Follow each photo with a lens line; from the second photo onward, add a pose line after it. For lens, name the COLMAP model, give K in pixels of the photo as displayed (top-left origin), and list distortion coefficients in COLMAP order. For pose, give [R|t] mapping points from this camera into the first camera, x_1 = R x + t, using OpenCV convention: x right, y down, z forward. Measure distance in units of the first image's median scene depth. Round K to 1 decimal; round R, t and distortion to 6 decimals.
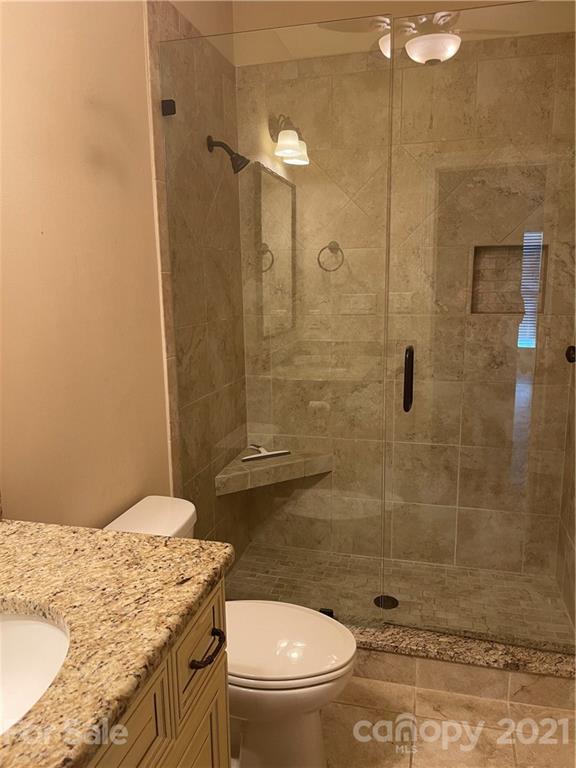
lens RADIAL K [[586.8, 0, 291.6], [0, 586.8, 388.6], [0, 0, 1]] dist [0.054244, -0.061854]
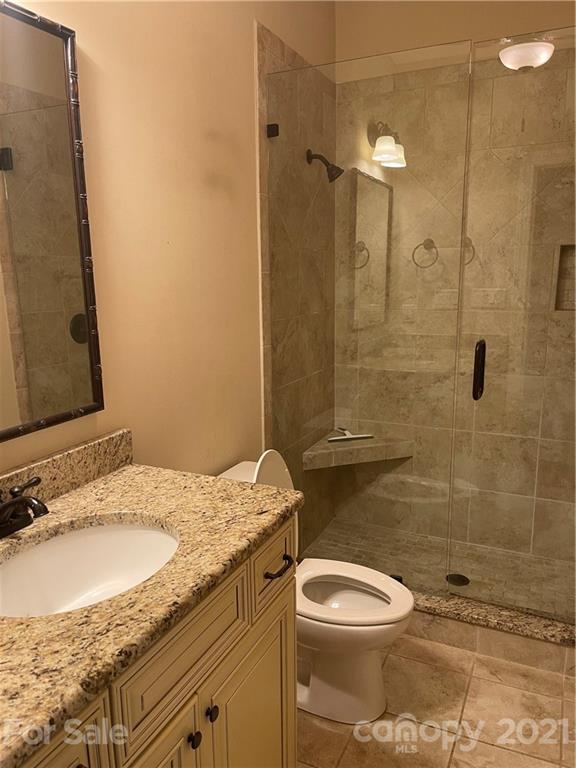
lens RADIAL K [[586.8, 0, 286.1], [0, 586.8, 384.0], [0, 0, 1]] dist [0.054244, -0.061854]
pose [[0.982473, 0.036877, -0.182721, 0.036869], [-0.036277, 0.999320, 0.006626, 0.011477], [0.182841, 0.000119, 0.983142, -0.104418]]
